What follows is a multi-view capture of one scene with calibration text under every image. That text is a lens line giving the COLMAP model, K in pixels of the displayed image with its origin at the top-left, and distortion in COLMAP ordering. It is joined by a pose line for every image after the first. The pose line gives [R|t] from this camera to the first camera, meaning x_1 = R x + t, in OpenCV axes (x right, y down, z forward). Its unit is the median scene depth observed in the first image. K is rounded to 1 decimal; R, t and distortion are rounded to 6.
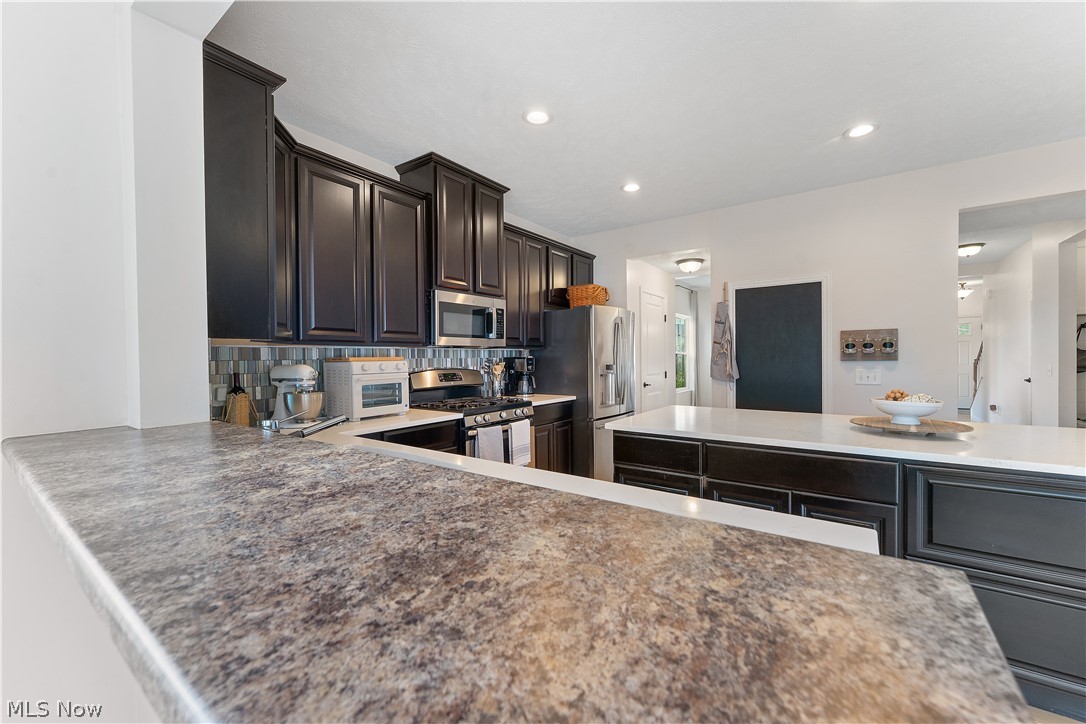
lens RADIAL K [[436.7, 0, 544.0], [0, 436.7, 361.9], [0, 0, 1]] dist [-0.000324, -0.001607]
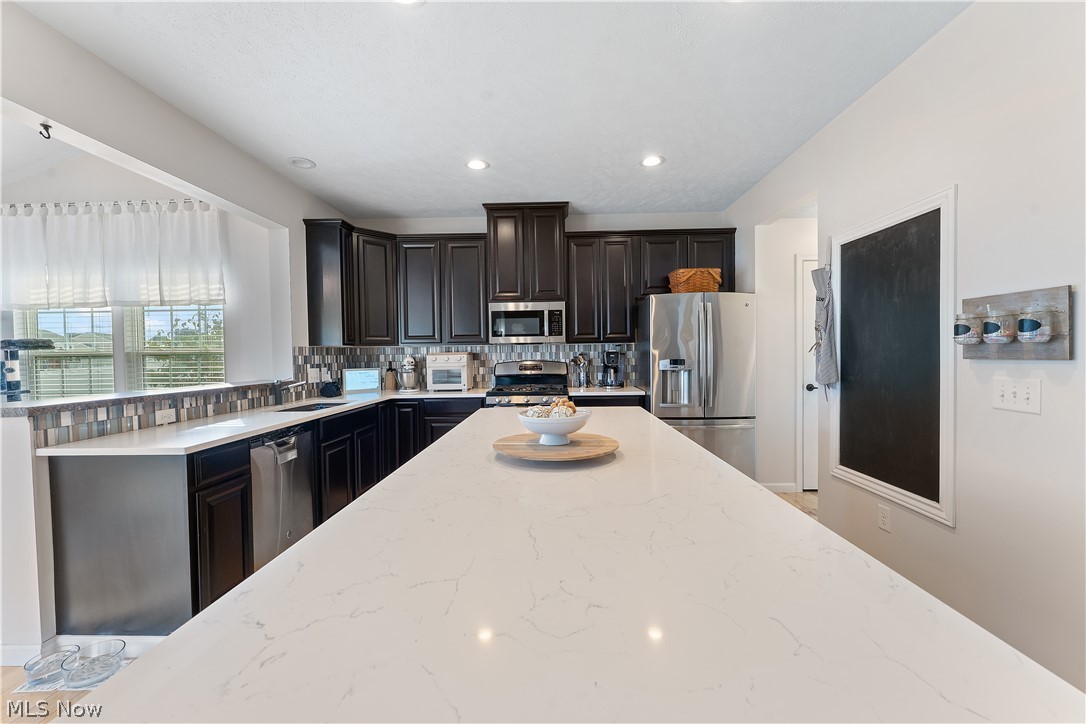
lens RADIAL K [[436.7, 0, 545.2], [0, 436.7, 356.8], [0, 0, 1]] dist [-0.000324, -0.001607]
pose [[0.554189, 0.009736, -0.832334, 0.842453], [-0.000796, 0.999937, 0.011167, -0.009949], [0.832390, -0.005526, 0.554162, 0.327414]]
